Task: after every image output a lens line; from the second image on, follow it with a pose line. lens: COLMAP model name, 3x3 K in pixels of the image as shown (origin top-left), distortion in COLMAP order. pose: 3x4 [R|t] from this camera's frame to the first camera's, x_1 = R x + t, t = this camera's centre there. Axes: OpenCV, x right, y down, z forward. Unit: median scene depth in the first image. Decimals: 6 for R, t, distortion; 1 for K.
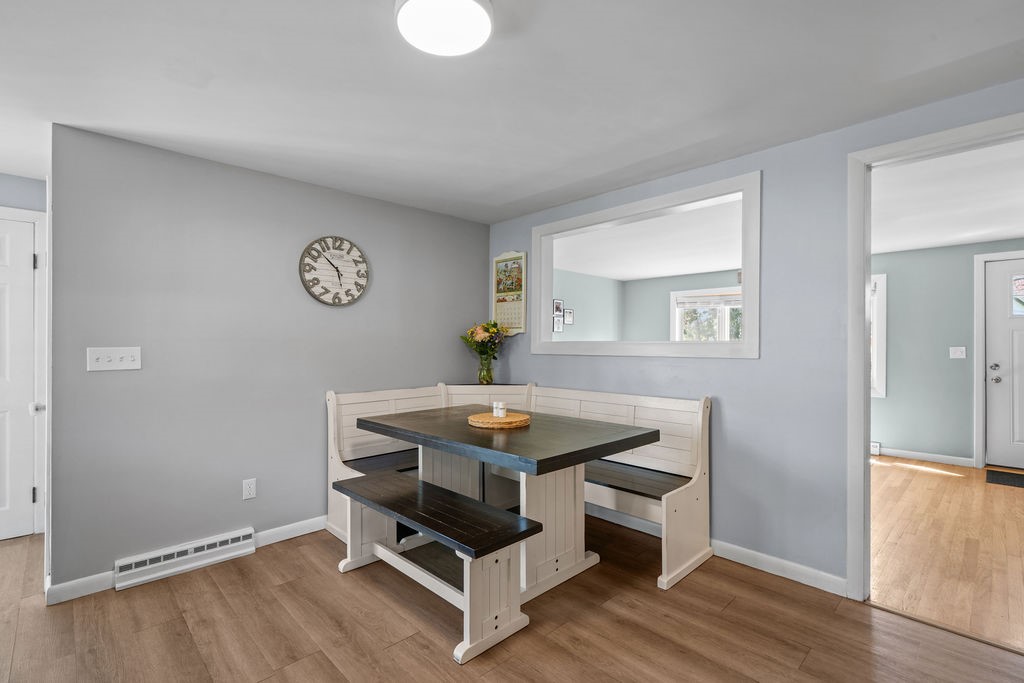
lens RADIAL K [[471.5, 0, 505.8], [0, 471.5, 342.0], [0, 0, 1]] dist [-0.000936, -0.000176]
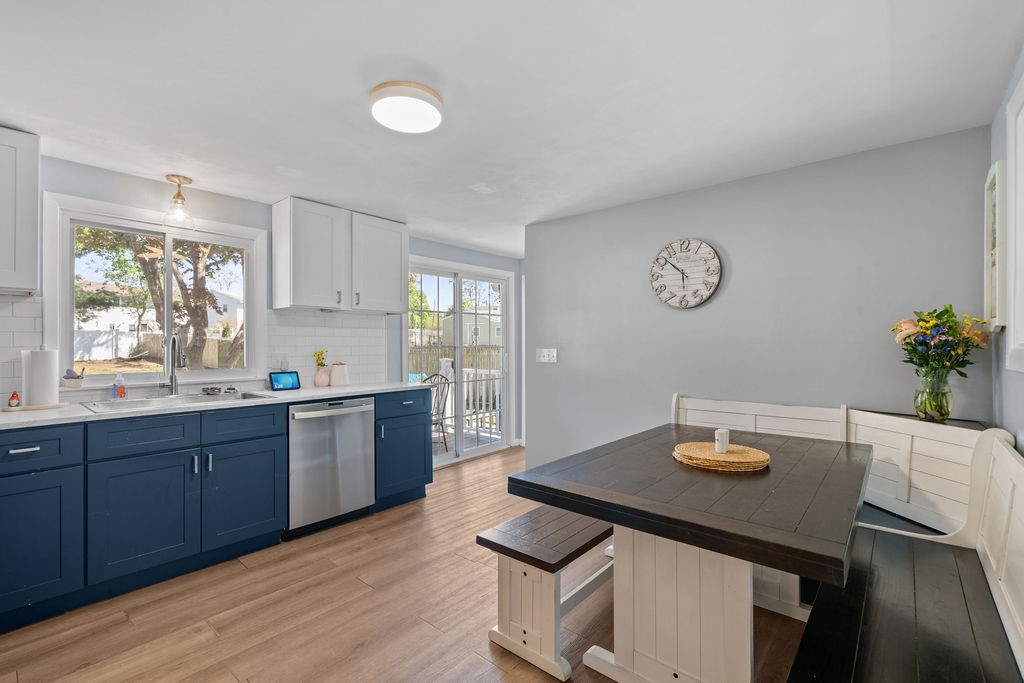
lens RADIAL K [[456.0, 0, 509.3], [0, 456.0, 343.8], [0, 0, 1]] dist [0.001074, 0.000062]
pose [[0.098947, -0.003530, -0.995086, 0.558061], [0.003396, 0.999989, -0.003209, -0.001095], [0.995087, -0.003062, 0.098958, 0.540266]]
